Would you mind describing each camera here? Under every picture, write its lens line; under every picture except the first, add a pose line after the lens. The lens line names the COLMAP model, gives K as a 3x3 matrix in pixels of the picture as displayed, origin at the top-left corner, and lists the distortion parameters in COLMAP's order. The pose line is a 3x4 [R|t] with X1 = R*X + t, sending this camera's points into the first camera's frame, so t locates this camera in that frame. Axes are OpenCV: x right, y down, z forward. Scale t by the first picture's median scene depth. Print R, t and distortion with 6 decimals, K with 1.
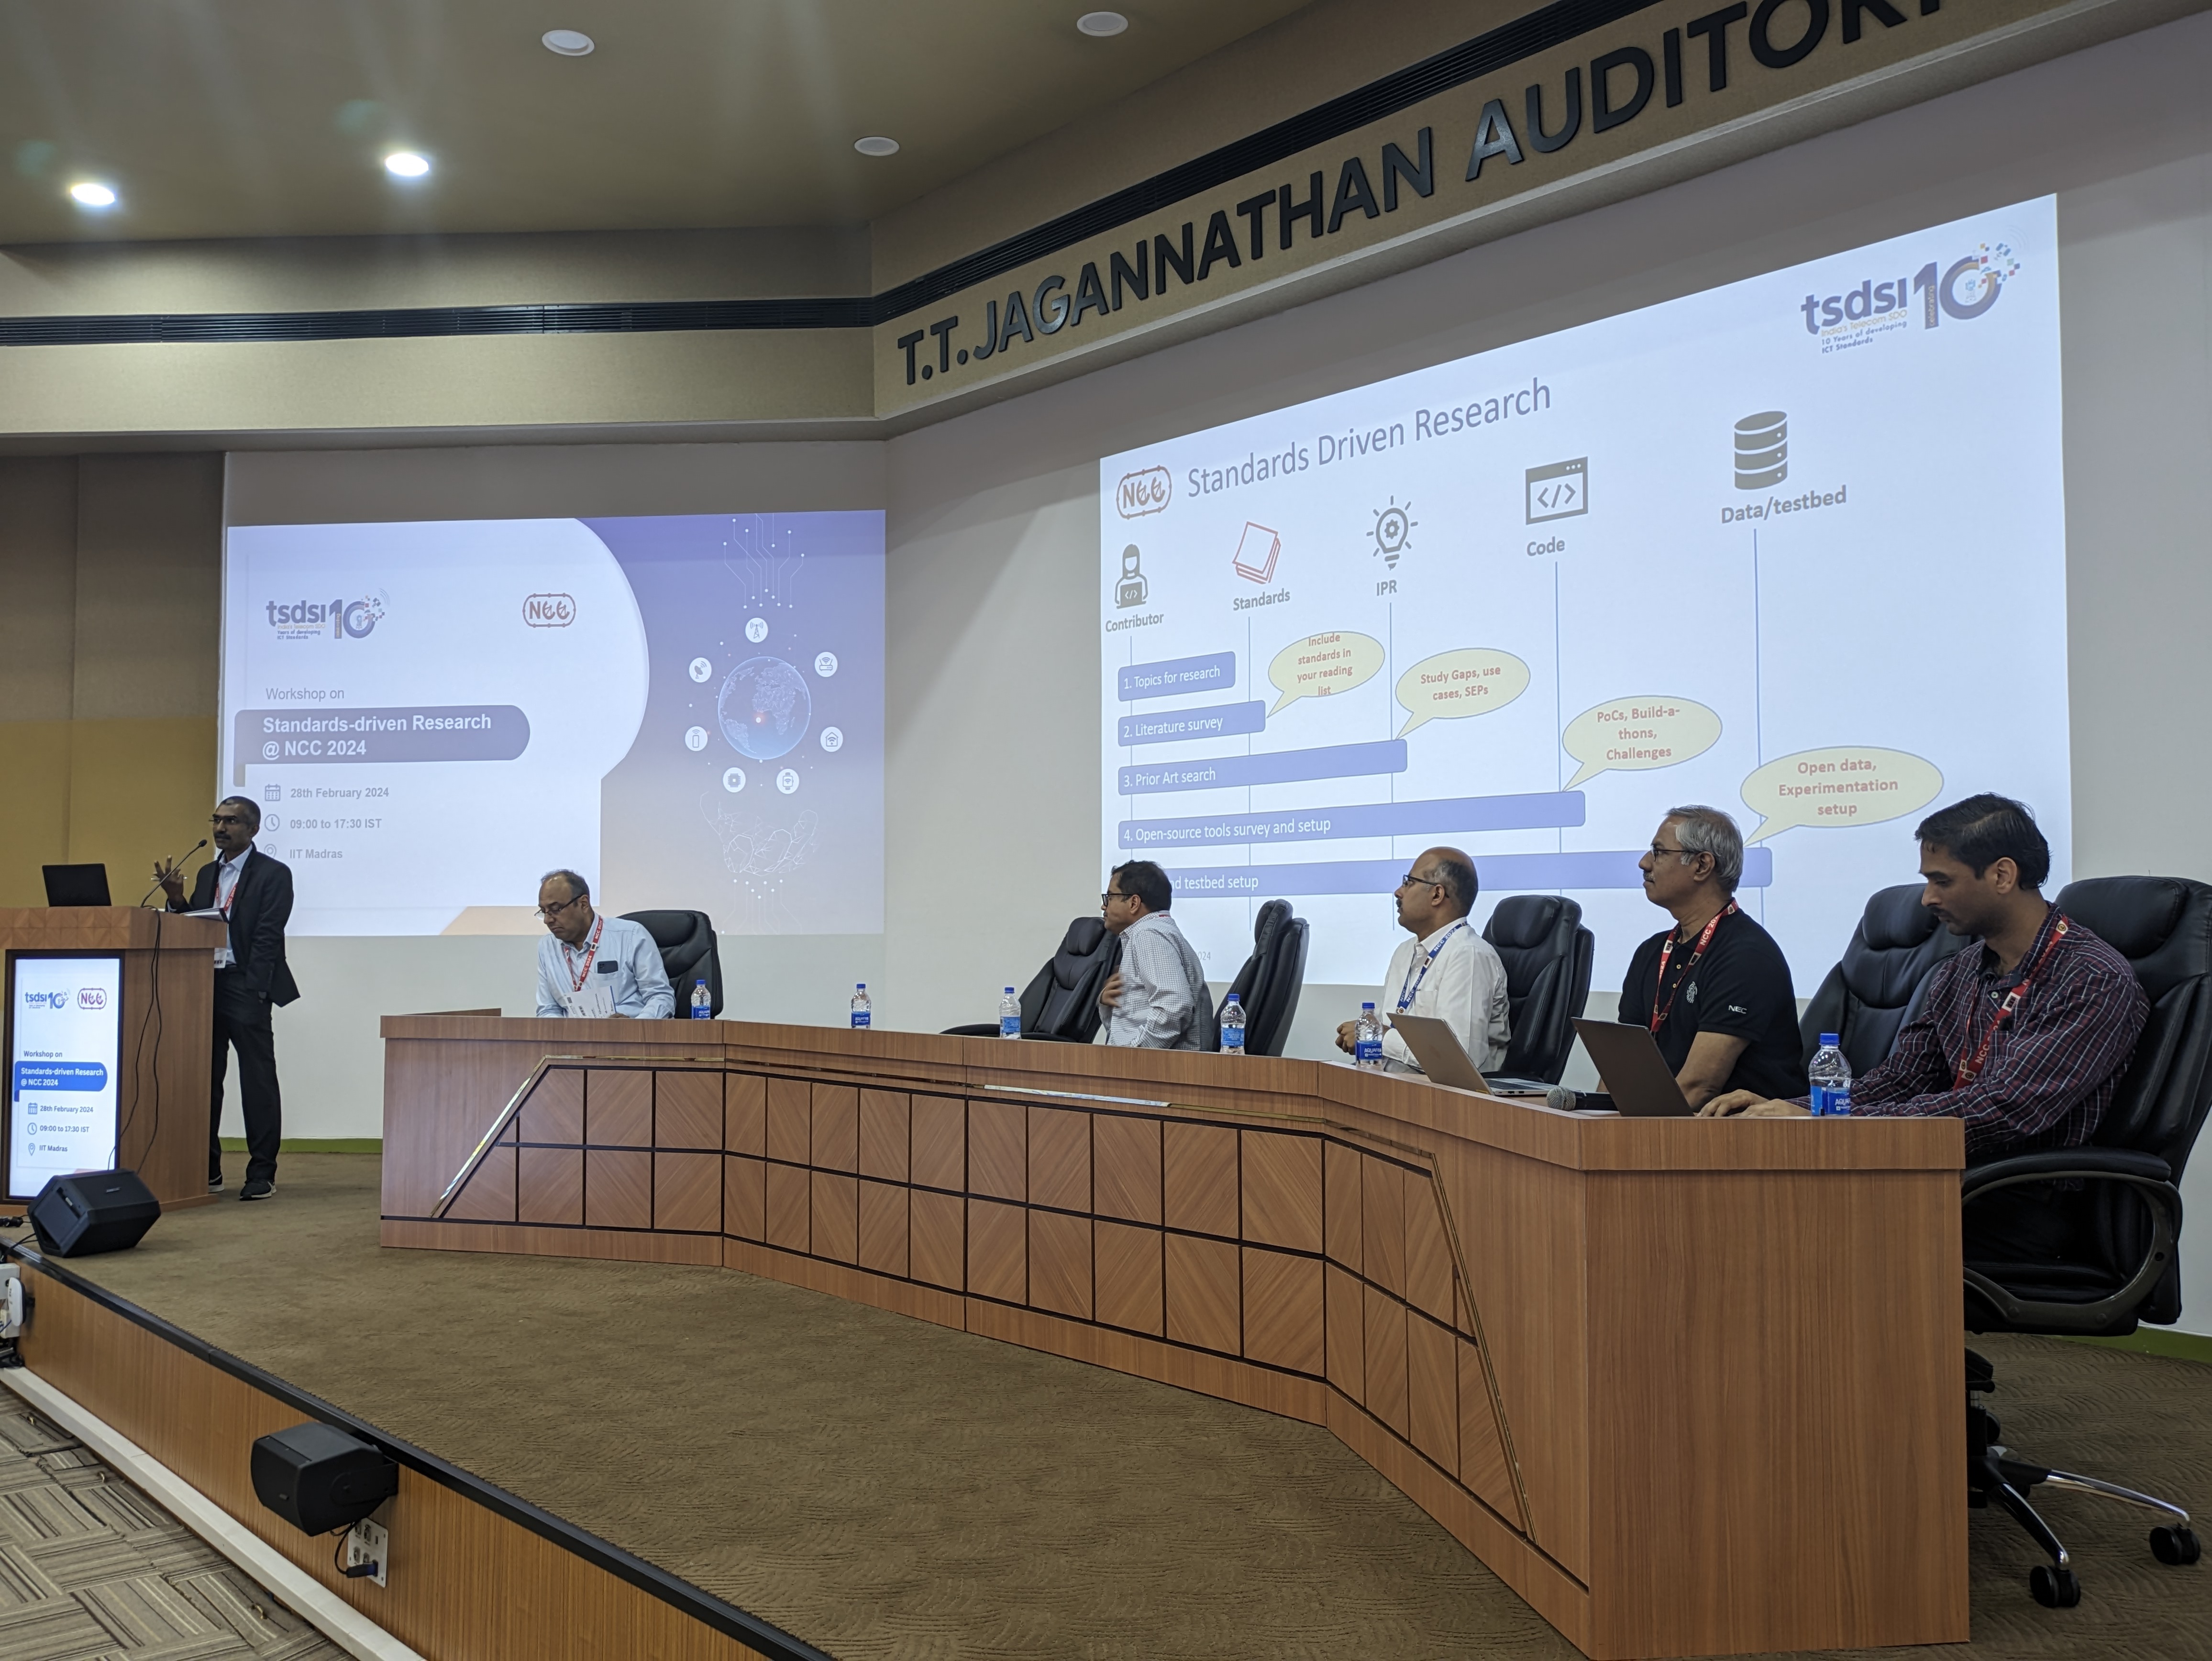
lens RADIAL K [[1919.4, 0, 1057.4], [0, 1919.4, 827.5], [0, 0, 1]] dist [0.064152, -0.068337]
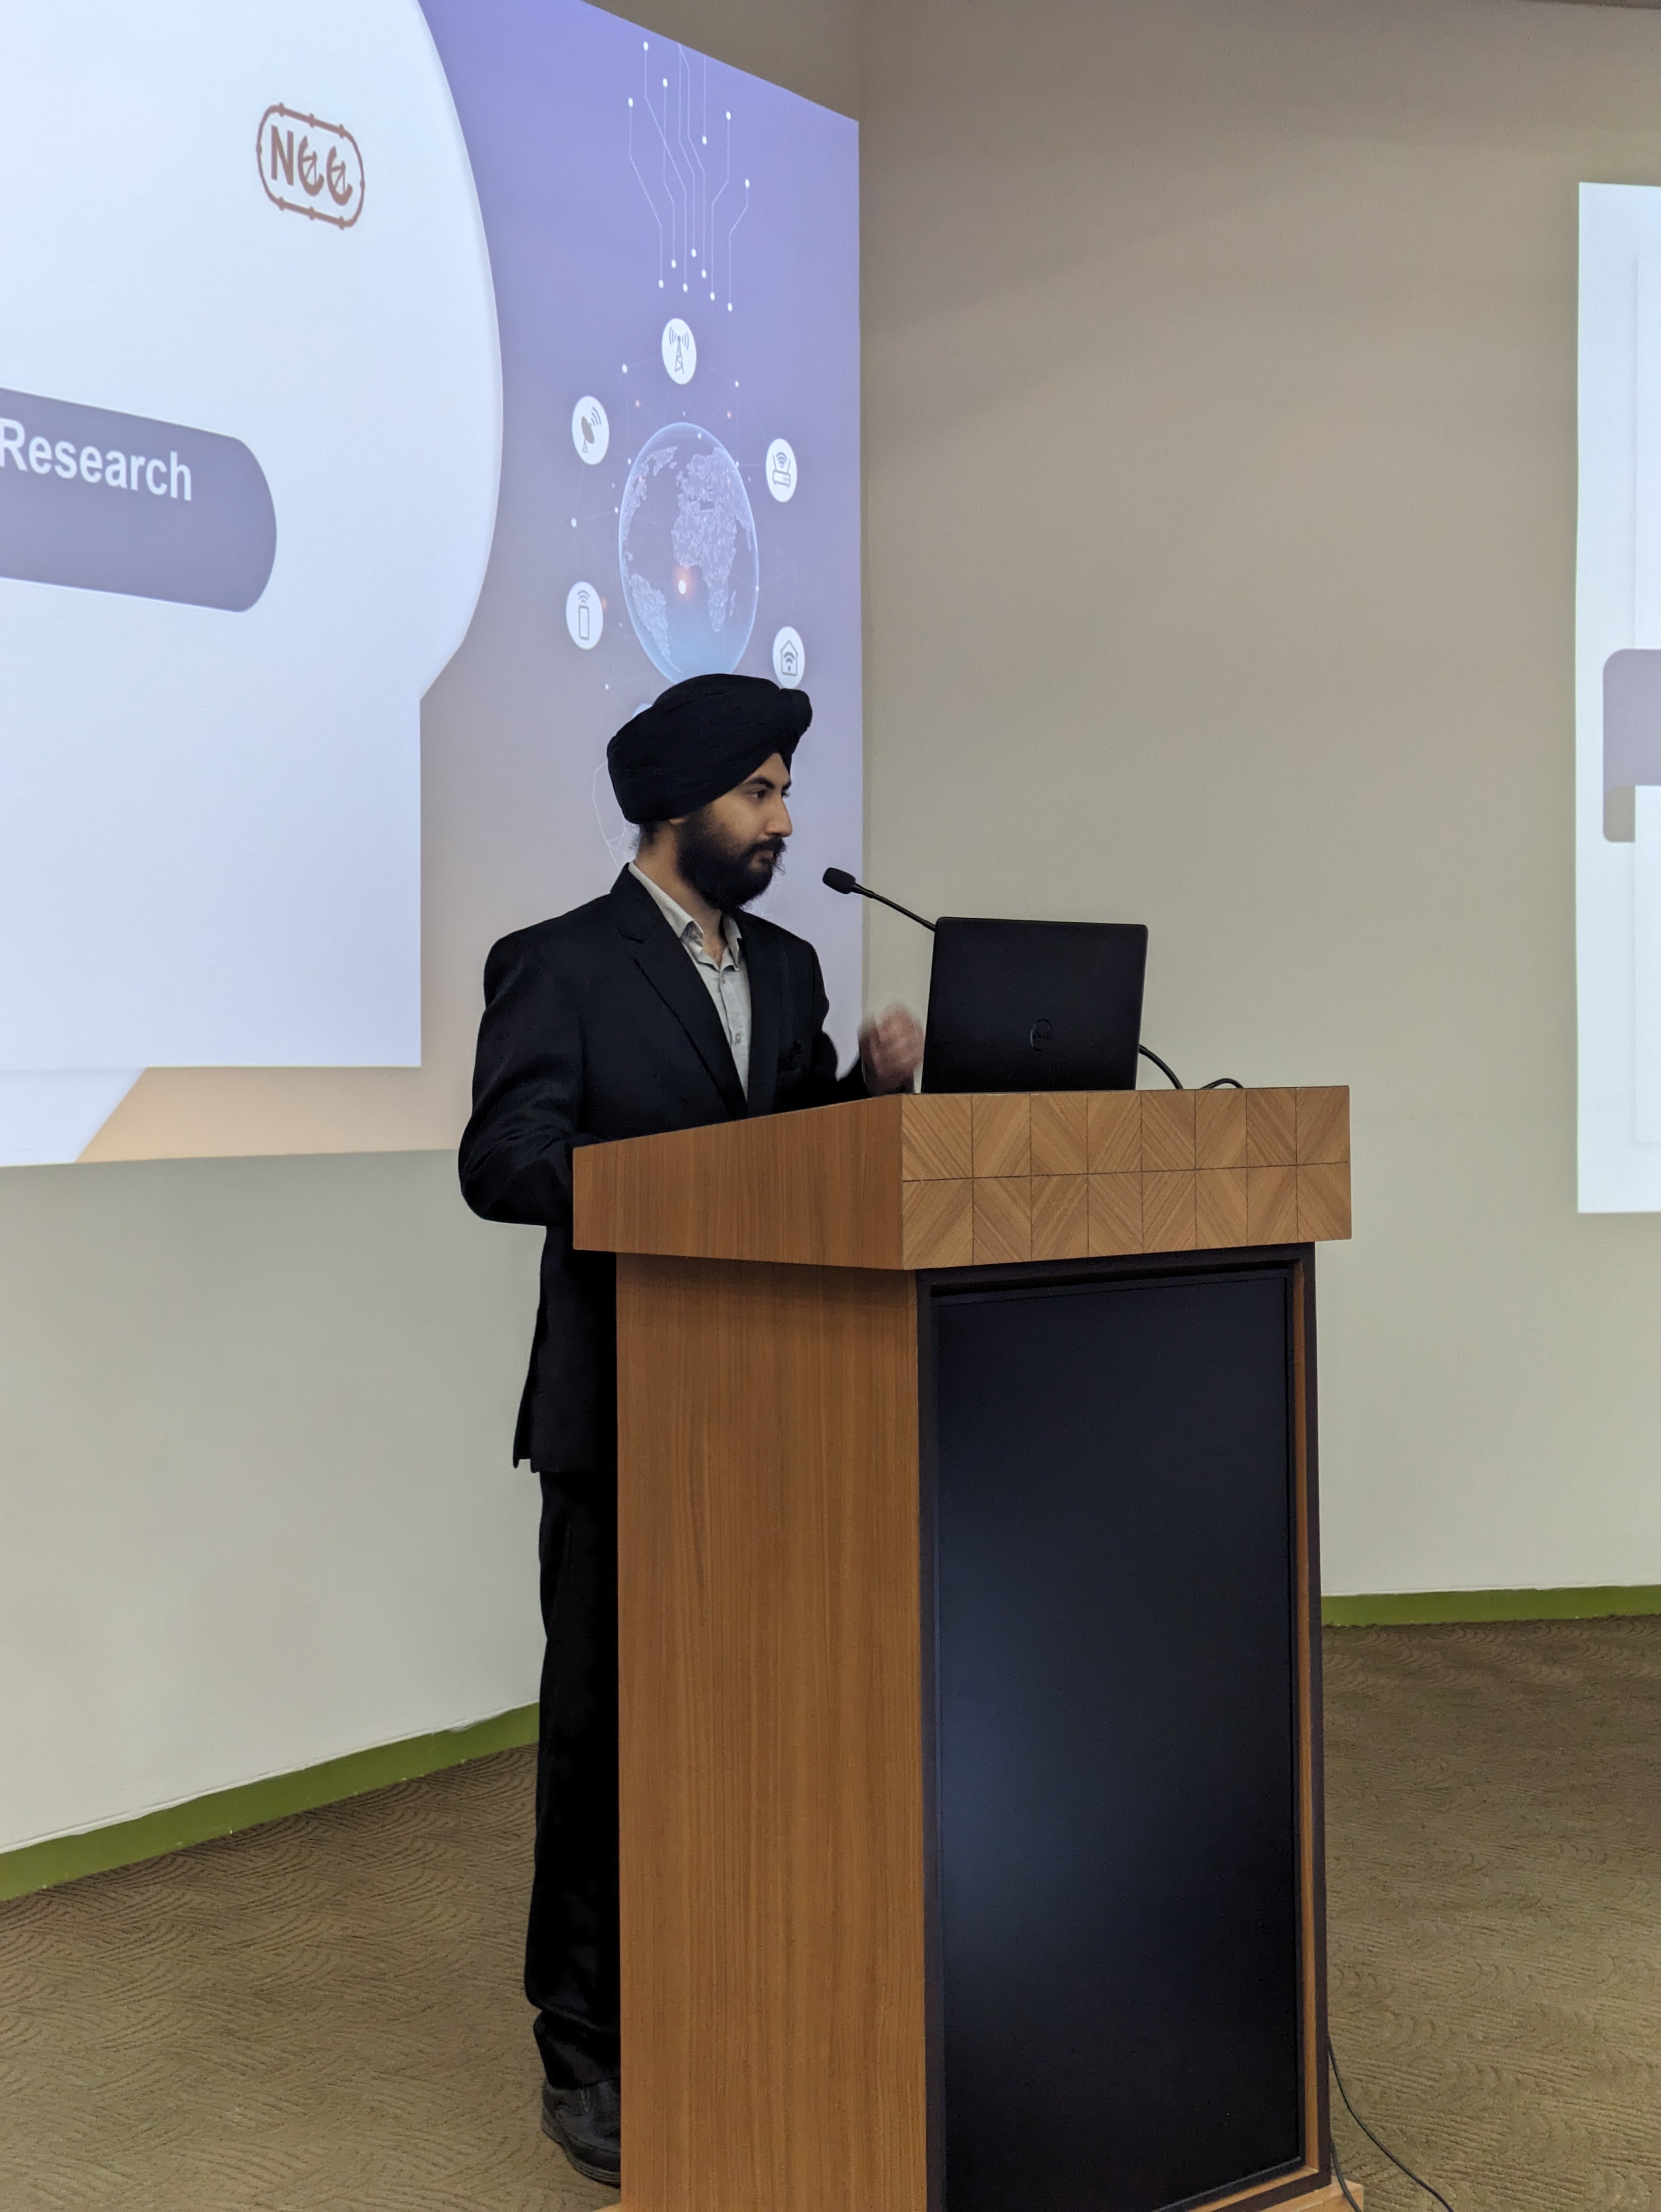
lens RADIAL K [[3282.8, 0, 750.9], [0, 3282.8, 1045.3], [0, 0, 1]] dist [0.068283, 0.000000]
pose [[0.473912, 0.002806, 0.880568, -1.003539], [-0.043762, 0.998834, 0.020369, 0.030872], [-0.879484, -0.048189, 0.473482, 0.916313]]
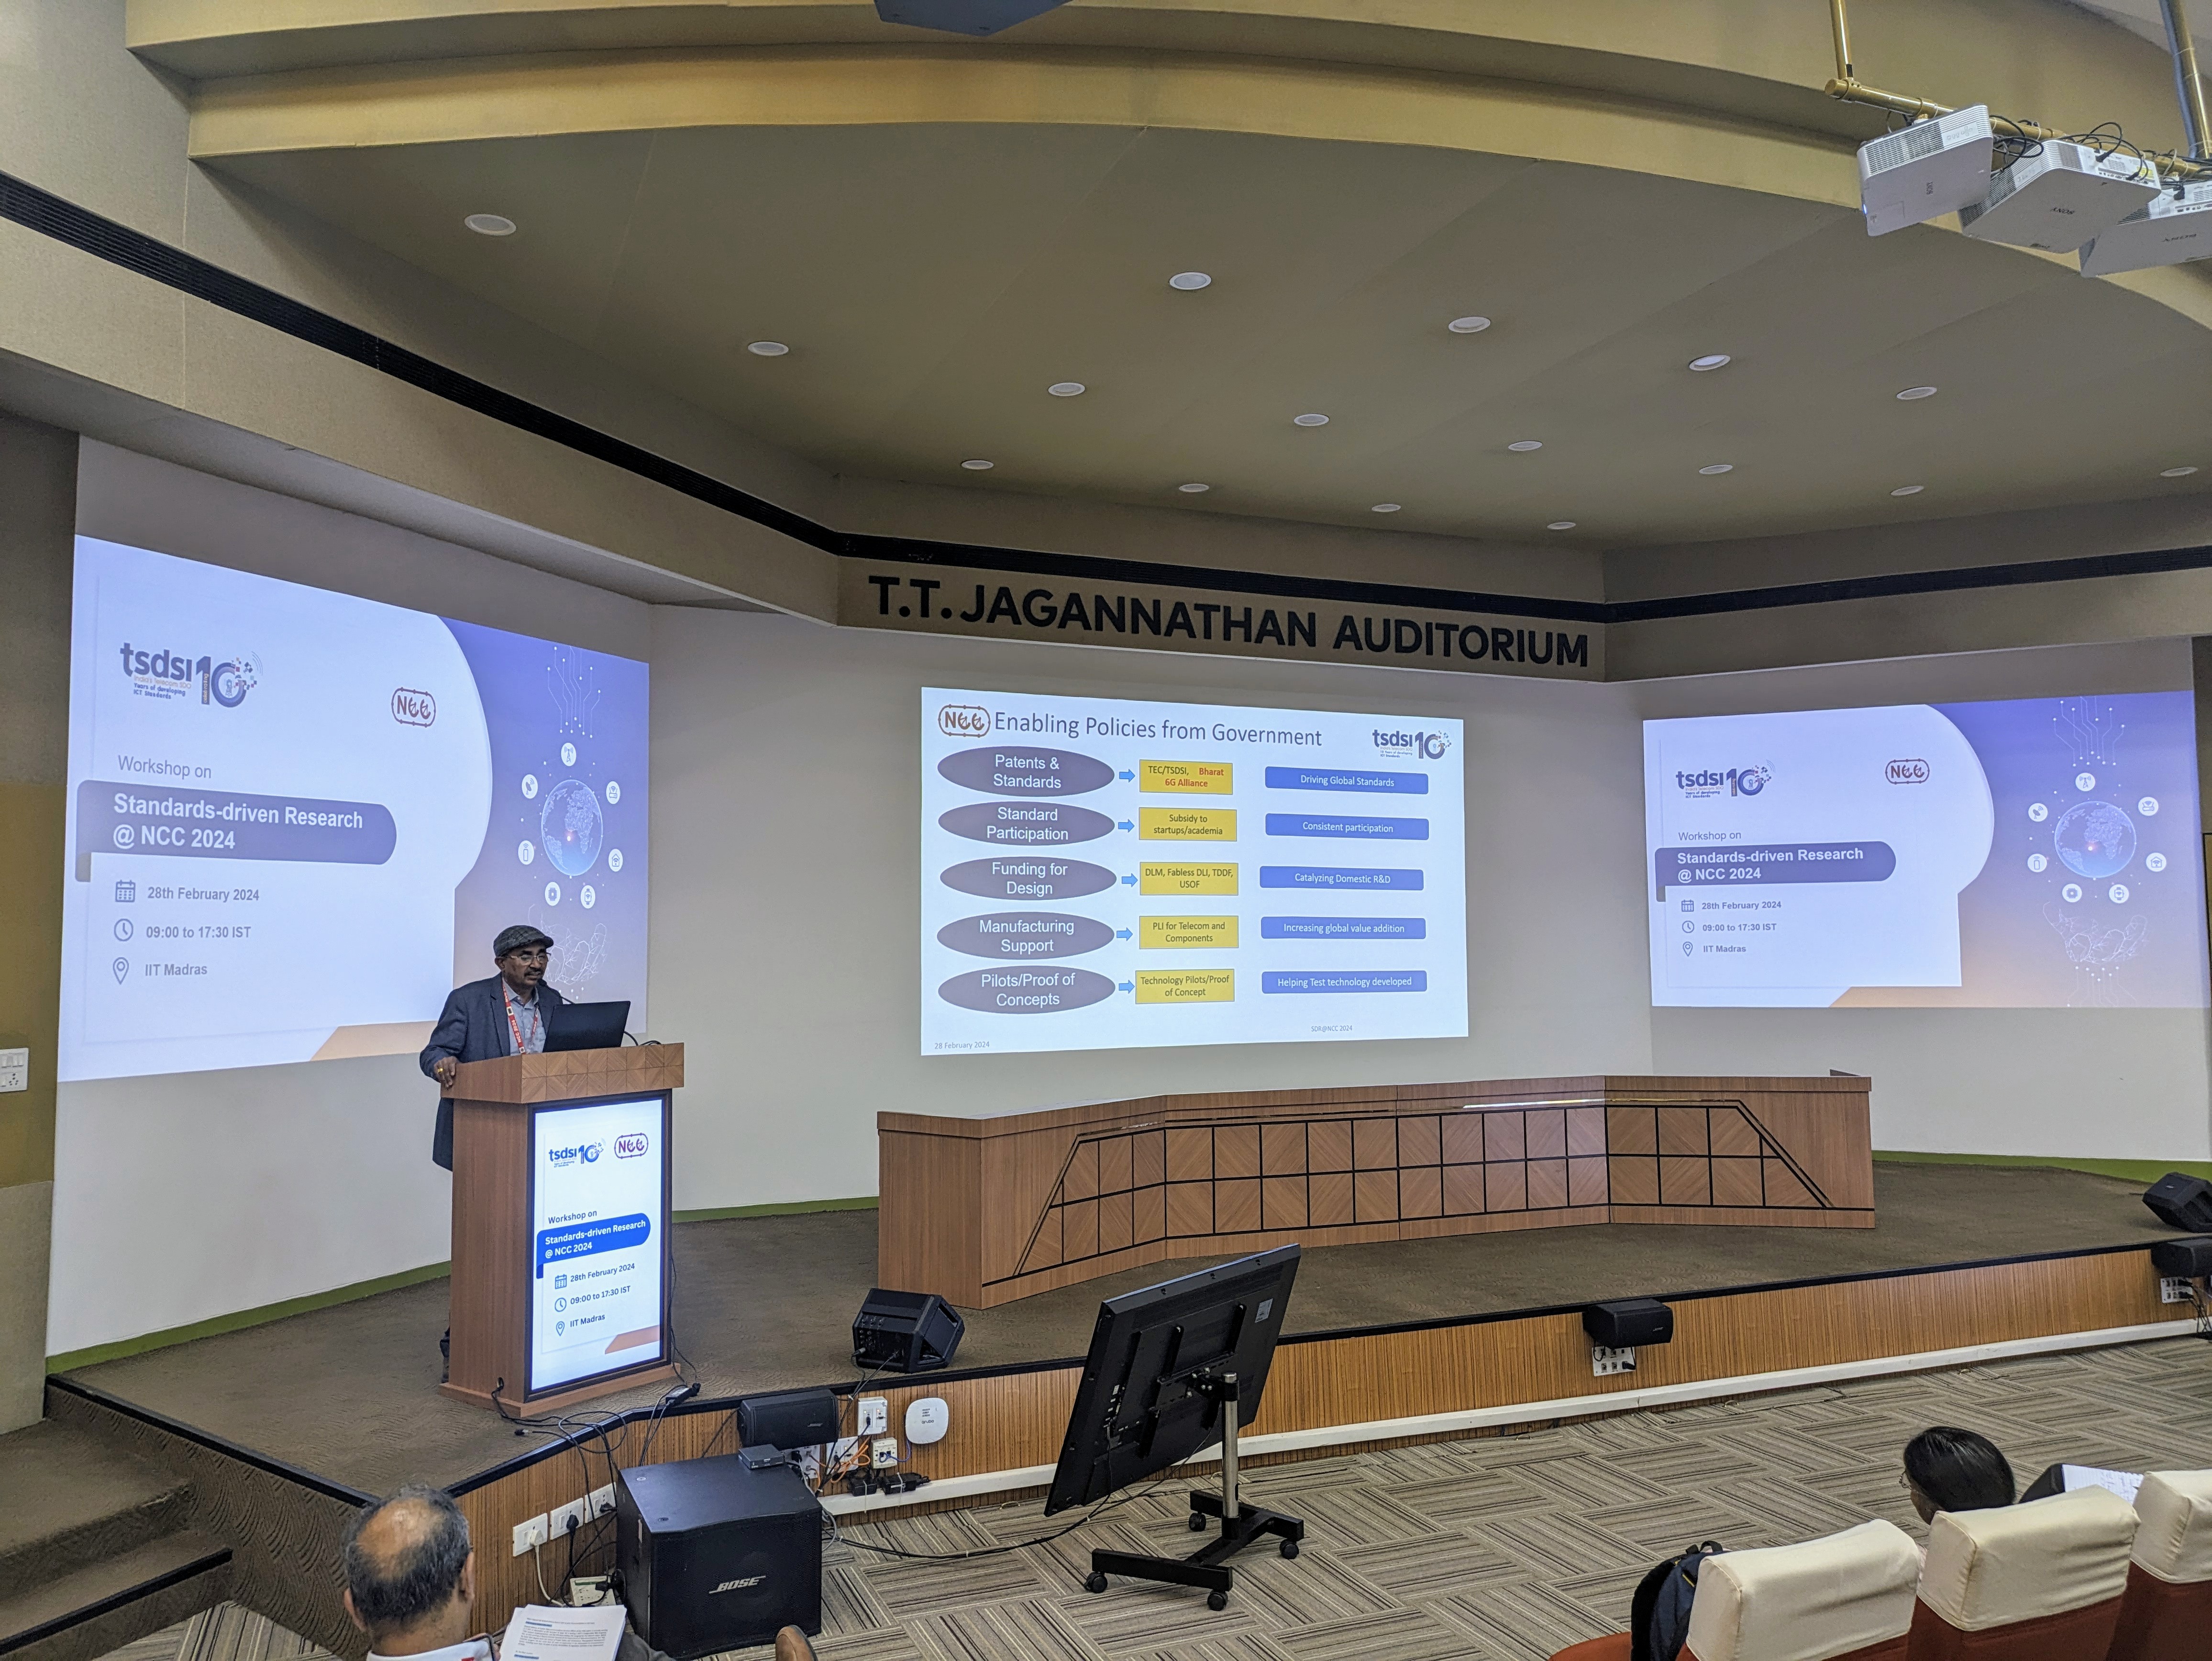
lens RADIAL K [[1649.6, 0, 1098.7], [0, 1649.6, 840.6], [0, 0, 1]] dist [0.058091, -0.063872]
pose [[0.305045, 0.058485, 0.950540, -1.293587], [-0.042305, 0.997959, -0.047826, -0.031544], [-0.951398, -0.025624, 0.306897, 0.595088]]
